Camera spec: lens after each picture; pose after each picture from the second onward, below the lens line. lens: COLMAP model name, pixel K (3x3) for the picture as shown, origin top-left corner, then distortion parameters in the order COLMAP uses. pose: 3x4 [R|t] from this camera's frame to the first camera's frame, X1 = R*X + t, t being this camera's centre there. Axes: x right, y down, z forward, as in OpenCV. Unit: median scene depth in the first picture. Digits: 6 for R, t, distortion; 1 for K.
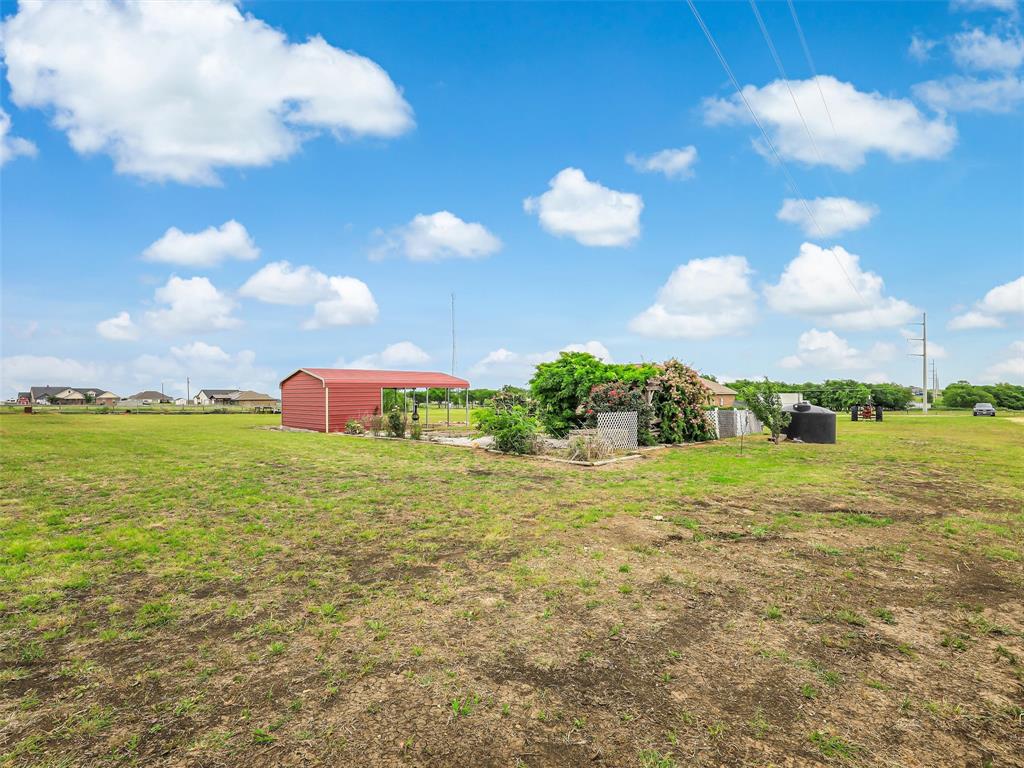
lens RADIAL K [[440.3, 0, 516.6], [0, 440.3, 385.1], [0, 0, 1]] dist [0.003494, -0.000042]
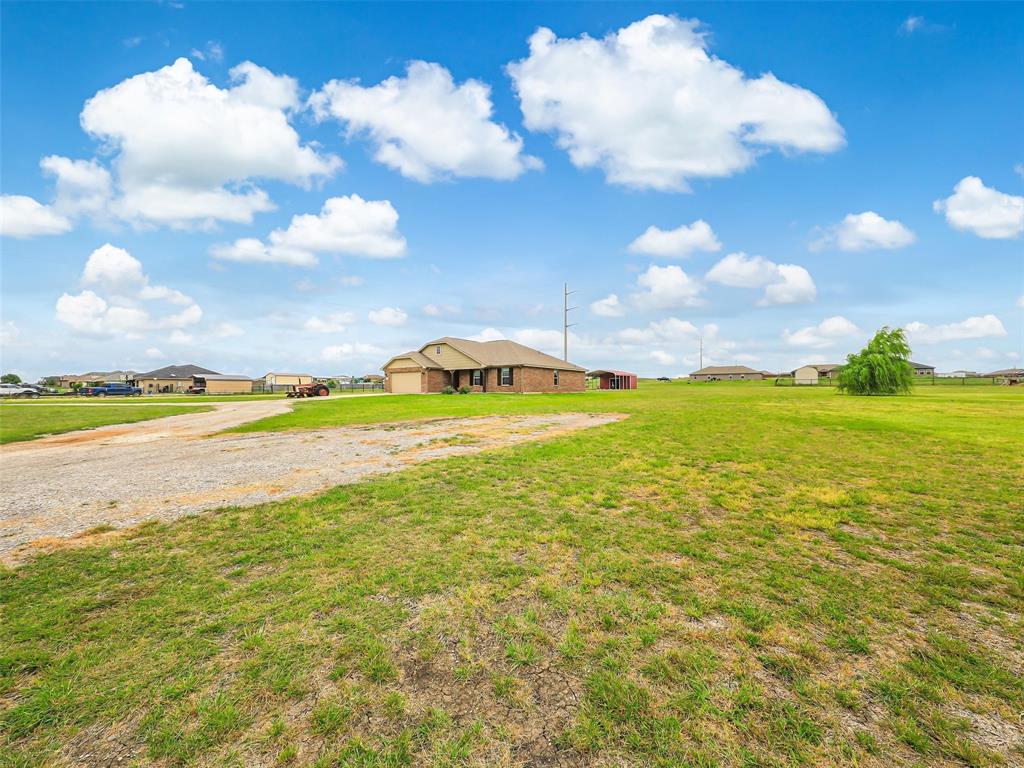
lens RADIAL K [[440.3, 0, 516.6], [0, 440.3, 385.1], [0, 0, 1]] dist [0.003494, -0.000042]
pose [[0.999941, -0.007707, 0.007618, -1.177828], [0.007781, 0.999923, -0.009690, 0.101132], [-0.007543, 0.009749, 0.999924, -0.237985]]
